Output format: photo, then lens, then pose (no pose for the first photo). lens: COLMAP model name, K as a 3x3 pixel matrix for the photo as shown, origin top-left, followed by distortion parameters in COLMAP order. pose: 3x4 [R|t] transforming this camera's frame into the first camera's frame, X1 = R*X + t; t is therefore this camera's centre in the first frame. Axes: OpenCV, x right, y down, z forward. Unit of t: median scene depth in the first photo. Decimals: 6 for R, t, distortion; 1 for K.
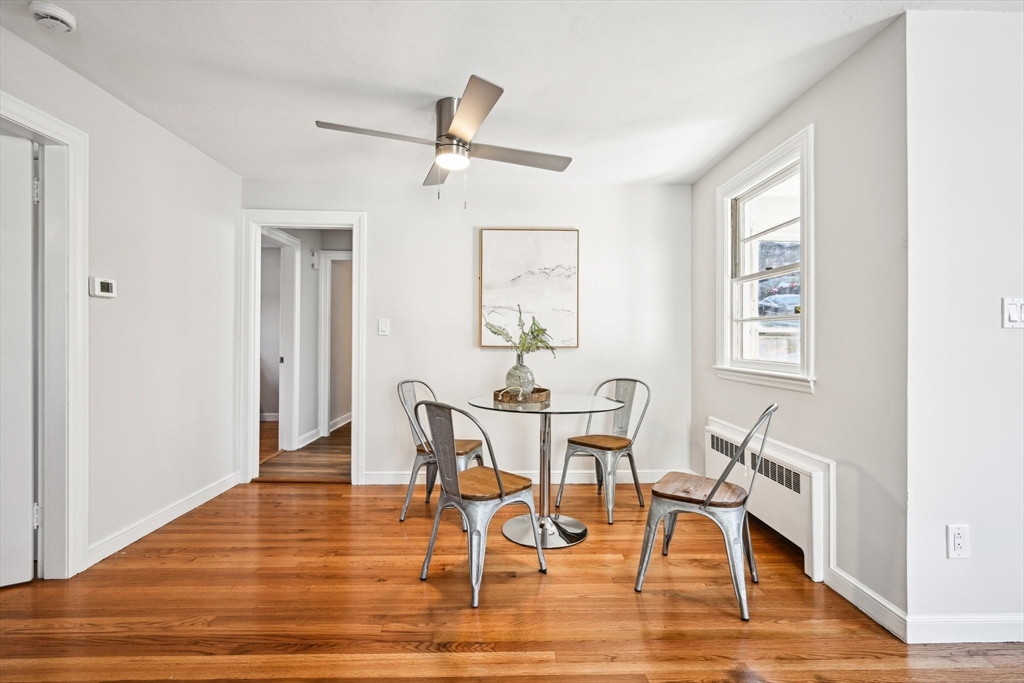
lens RADIAL K [[467.1, 0, 514.7], [0, 467.1, 334.7], [0, 0, 1]] dist [-0.007335, -0.000169]
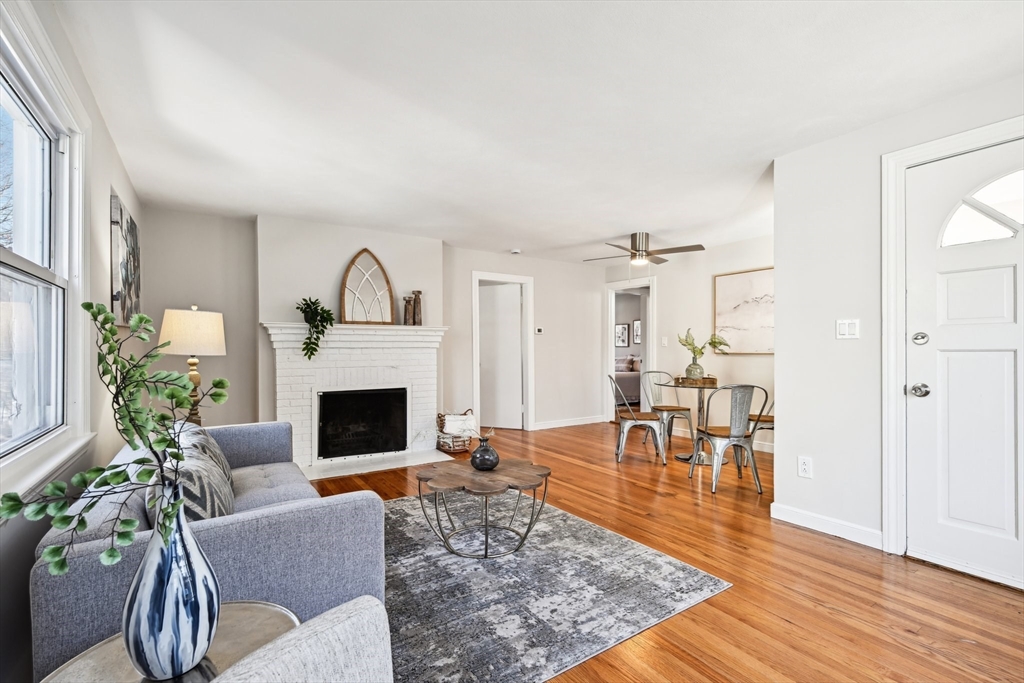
lens RADIAL K [[467.1, 0, 511.0], [0, 467.1, 346.9], [0, 0, 1]] dist [-0.007335, -0.000169]
pose [[0.520303, -0.010664, -0.853915, 1.139297], [0.013435, 0.999900, -0.004301, 0.002737], [0.853876, -0.009235, 0.520394, -0.479034]]
